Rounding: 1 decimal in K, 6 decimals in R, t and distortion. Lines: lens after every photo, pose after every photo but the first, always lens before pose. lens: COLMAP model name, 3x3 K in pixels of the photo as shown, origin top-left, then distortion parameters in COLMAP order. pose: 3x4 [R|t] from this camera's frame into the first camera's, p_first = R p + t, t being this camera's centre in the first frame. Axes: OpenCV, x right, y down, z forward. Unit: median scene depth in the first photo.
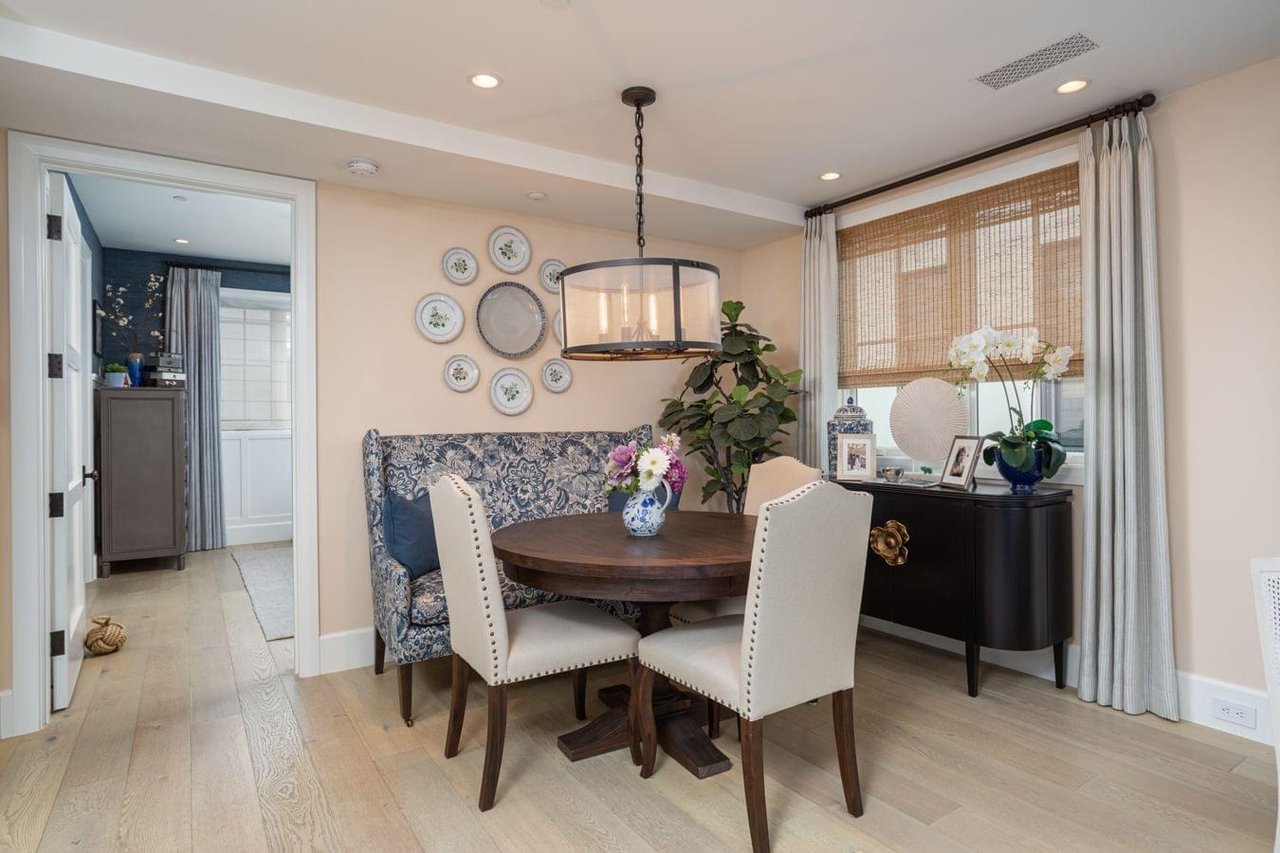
lens RADIAL K [[668.1, 0, 640.0], [0, 668.1, 426.5], [0, 0, 1]] dist [-0.003634, 0.017664]
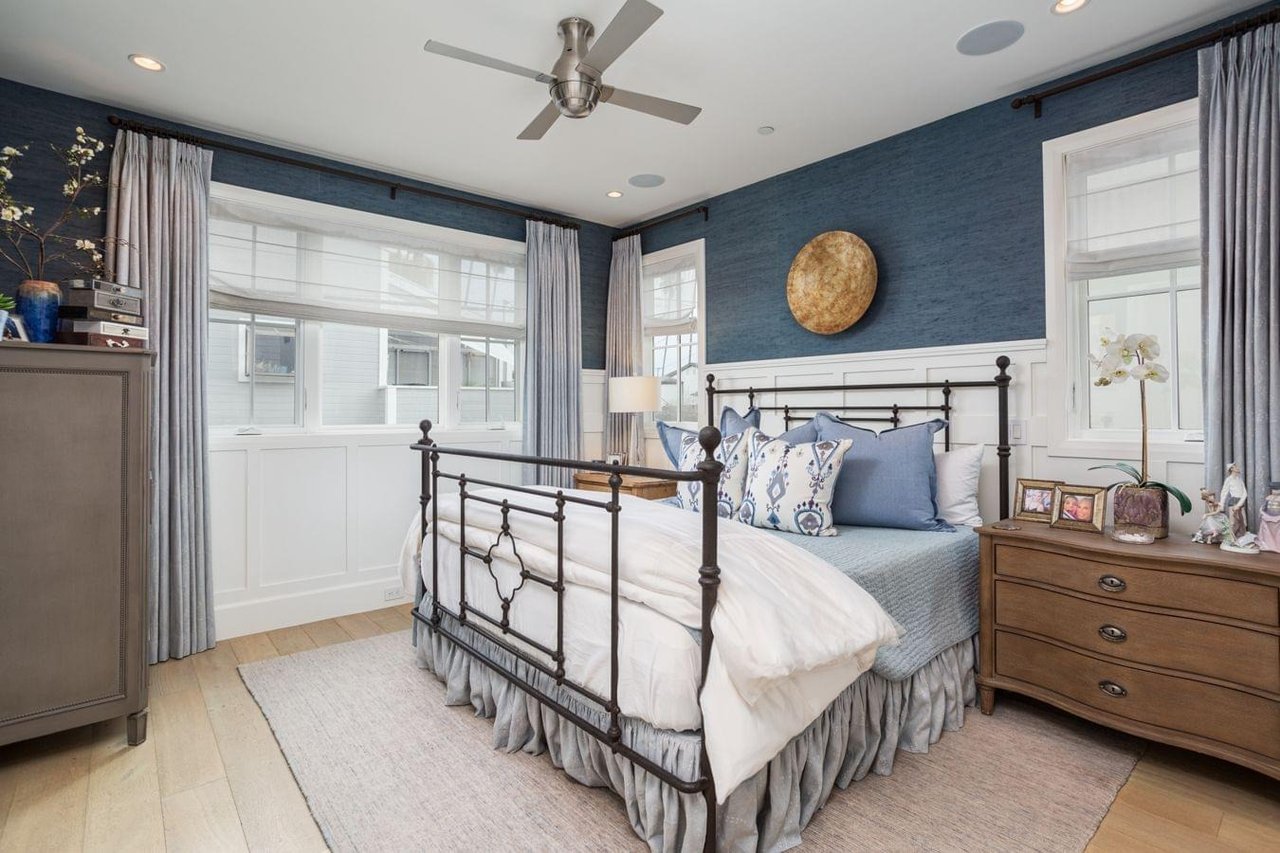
lens RADIAL K [[614.3, 0, 640.2], [0, 614.3, 417.9], [0, 0, 1]] dist [-0.034765, 0.026692]
pose [[0.992915, 0.013336, 0.118076, -0.356899], [-0.012195, 0.999872, -0.010377, -0.009129], [-0.118199, 0.008863, 0.992950, 0.491859]]
